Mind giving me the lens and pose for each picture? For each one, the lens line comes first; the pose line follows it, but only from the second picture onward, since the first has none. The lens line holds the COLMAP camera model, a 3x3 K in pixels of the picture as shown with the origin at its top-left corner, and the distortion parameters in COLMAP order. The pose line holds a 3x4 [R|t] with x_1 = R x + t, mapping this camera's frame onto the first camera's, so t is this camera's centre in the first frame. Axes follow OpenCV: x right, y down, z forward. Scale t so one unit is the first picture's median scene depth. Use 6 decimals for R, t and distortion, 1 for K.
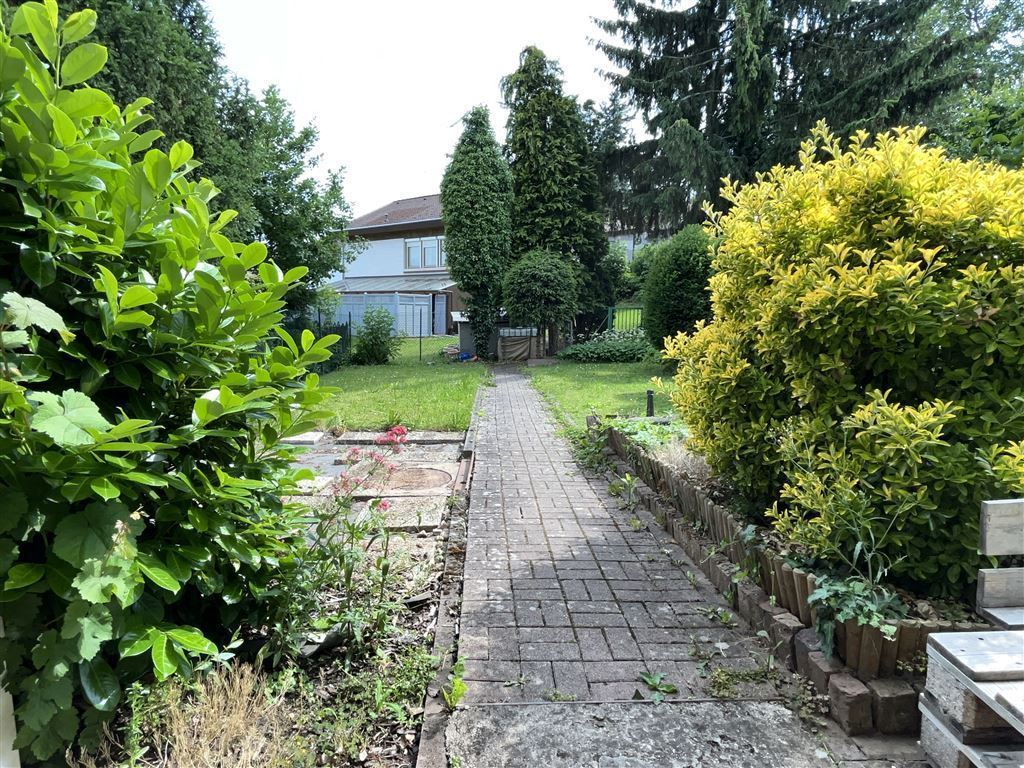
lens RADIAL K [[587.7, 0, 512.0], [0, 587.7, 384.0], [0, 0, 1]] dist [-0.003649, 0.000998]
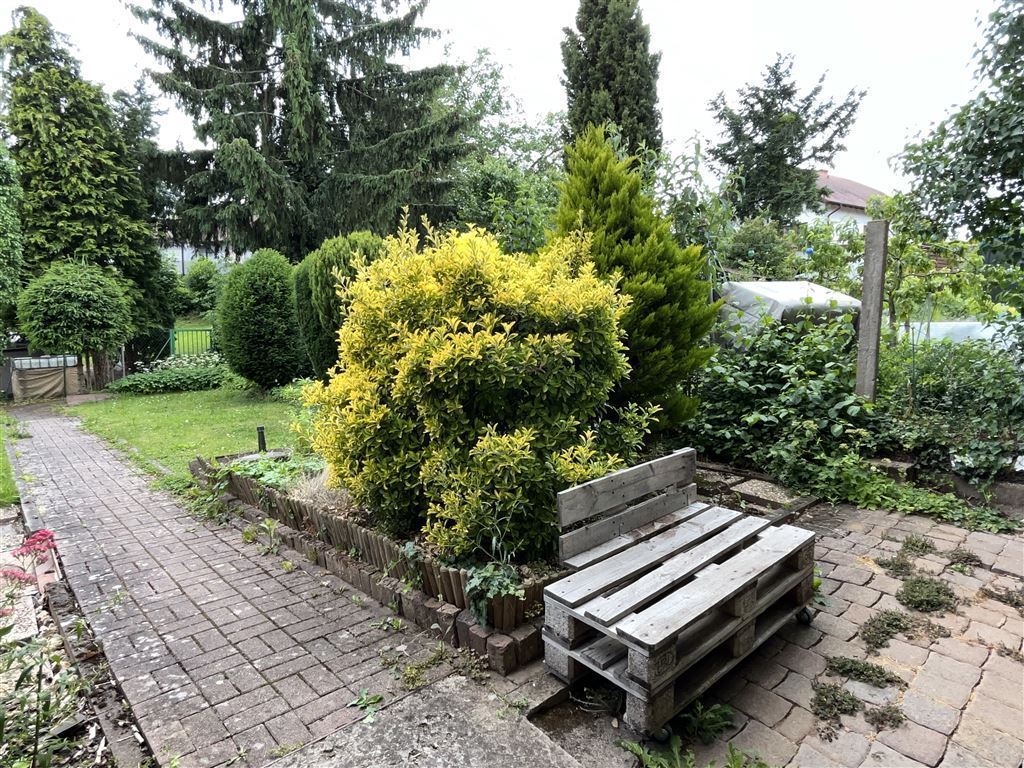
lens RADIAL K [[587.7, 0, 512.0], [0, 587.7, 384.0], [0, 0, 1]] dist [-0.003649, 0.000998]
pose [[0.756035, -0.075754, 0.650133, -0.124017], [0.089280, 0.995932, 0.012223, -0.052126], [-0.648414, 0.048803, 0.759722, -0.053845]]
